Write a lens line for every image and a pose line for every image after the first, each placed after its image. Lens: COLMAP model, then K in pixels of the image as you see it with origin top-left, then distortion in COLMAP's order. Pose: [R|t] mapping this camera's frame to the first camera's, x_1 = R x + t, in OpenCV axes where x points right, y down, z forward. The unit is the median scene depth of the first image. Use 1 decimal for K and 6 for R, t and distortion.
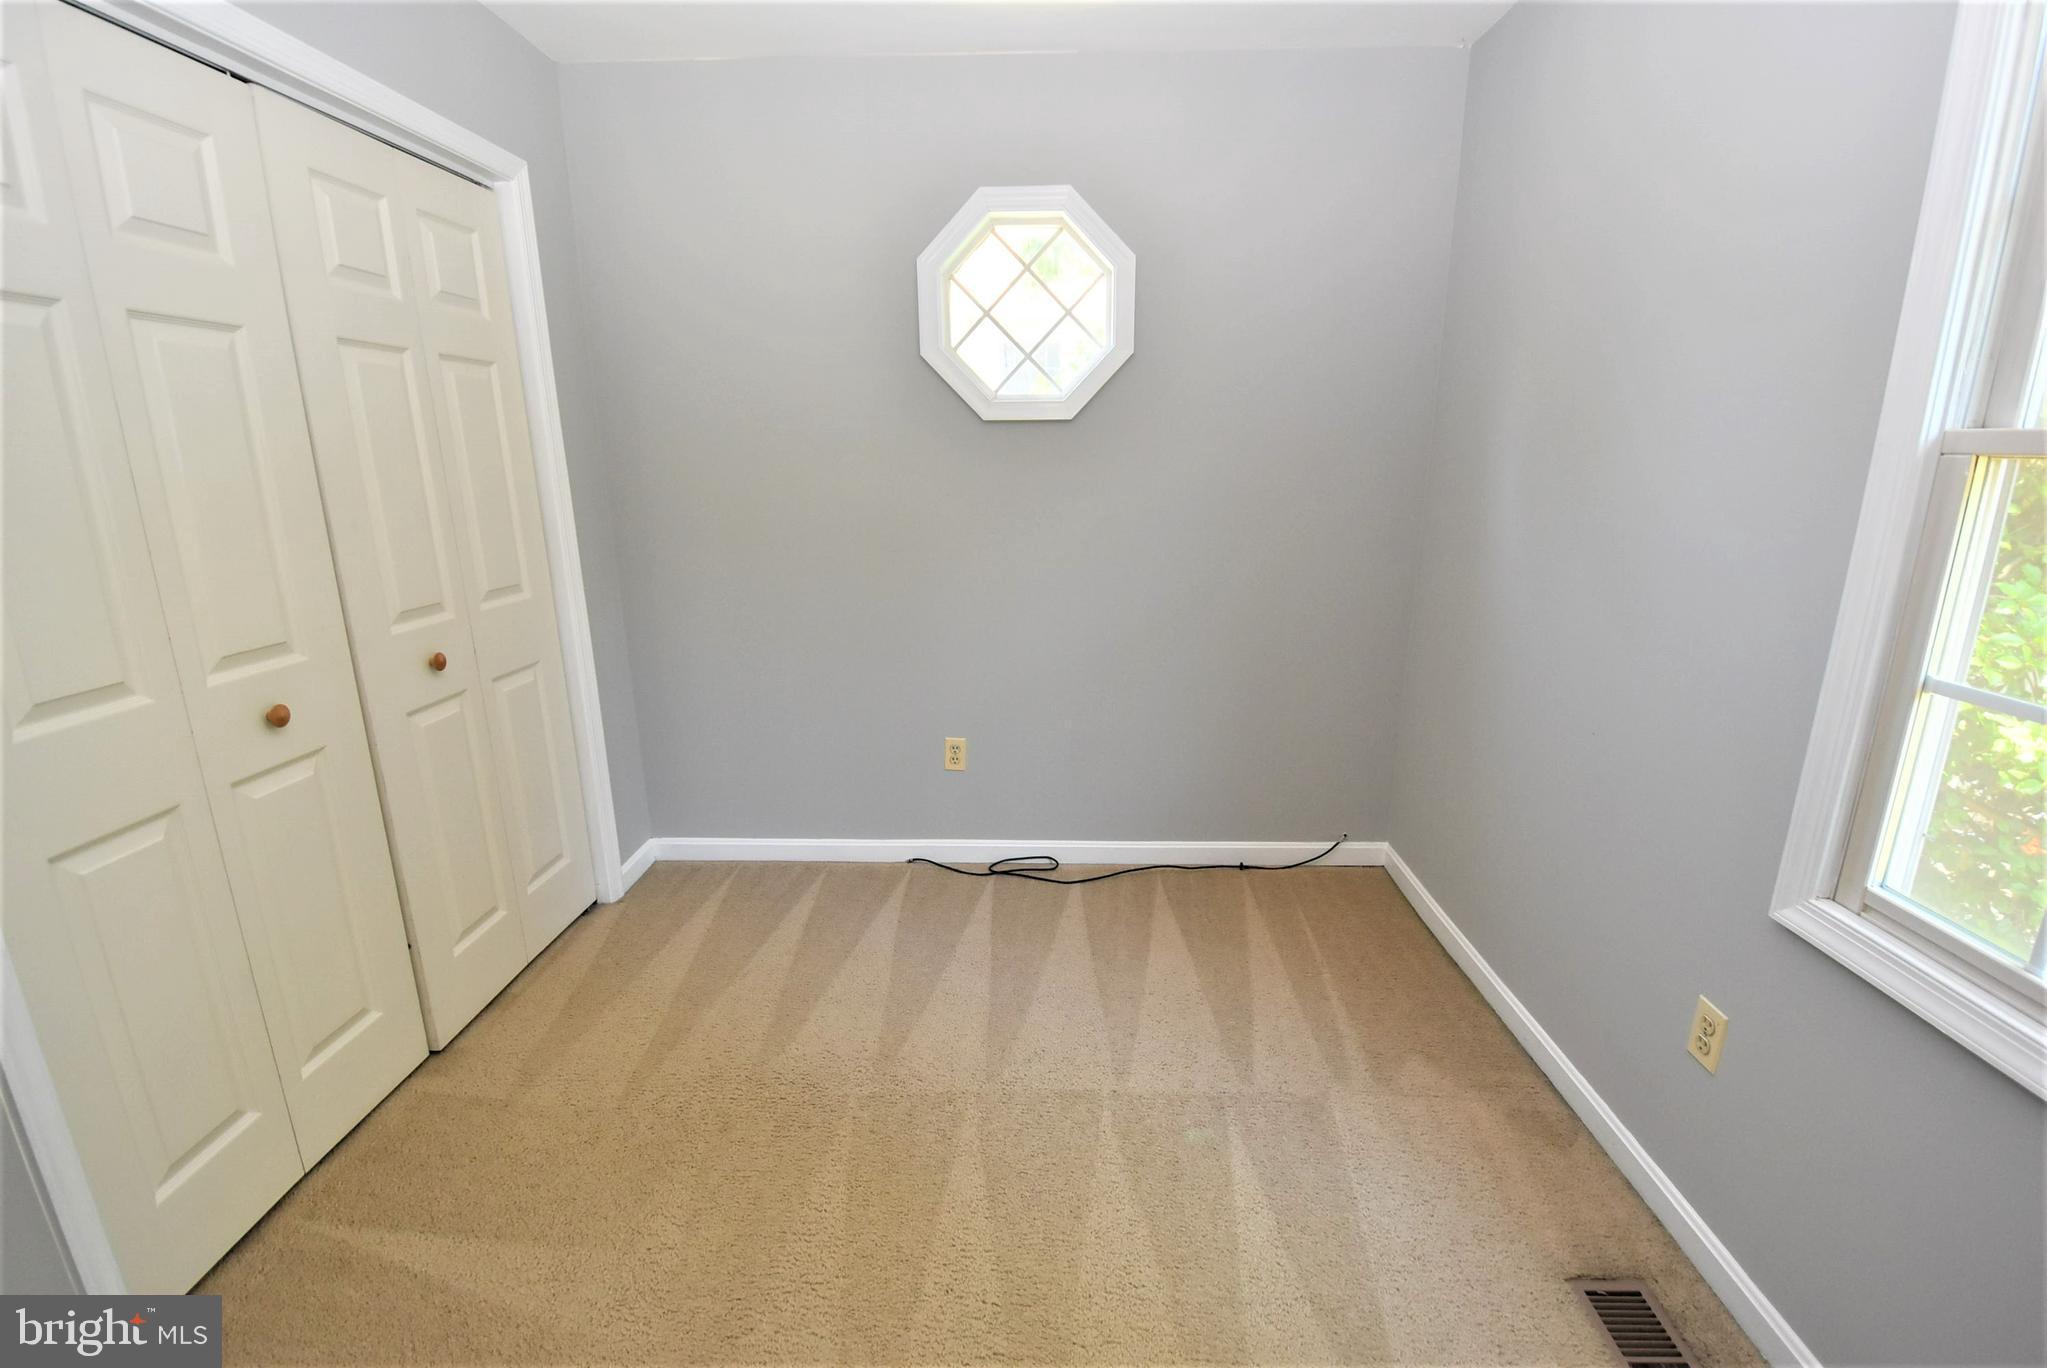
lens RADIAL K [[901.5, 0, 1023.5], [0, 901.5, 688.5], [0, 0, 1]] dist [0.007978, -0.017074]
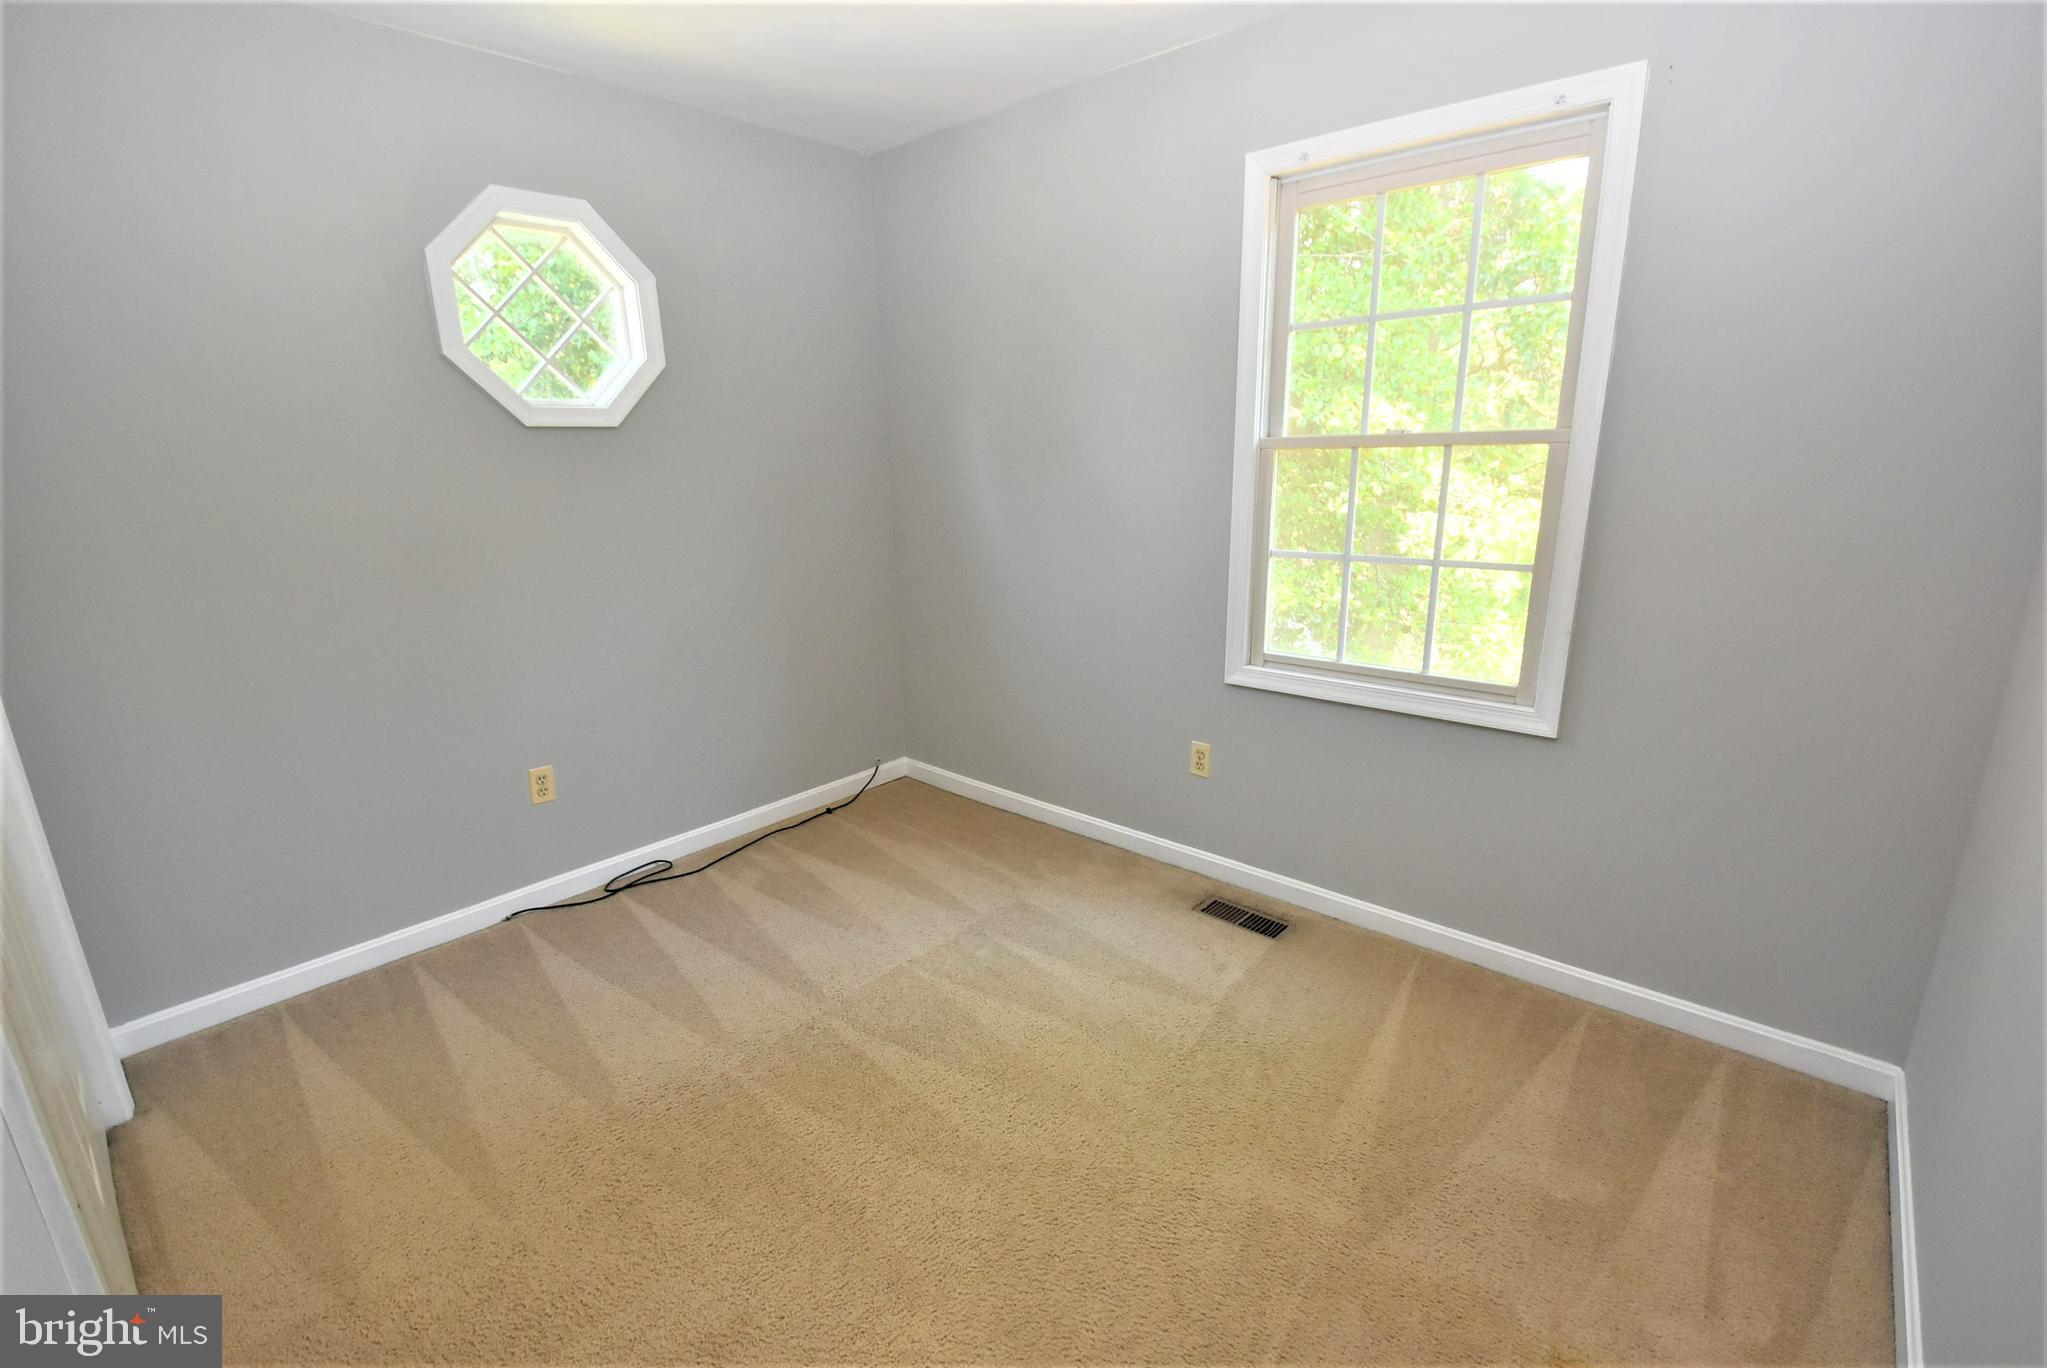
lens RADIAL K [[901.5, 0, 1037.2], [0, 901.5, 686.5], [0, 0, 1]] dist [0.007978, -0.017074]
pose [[0.629447, -0.201668, 0.750417, -0.494866], [0.209602, 0.974003, 0.085941, 0.001351], [-0.748240, 0.103194, 0.655353, 0.000141]]
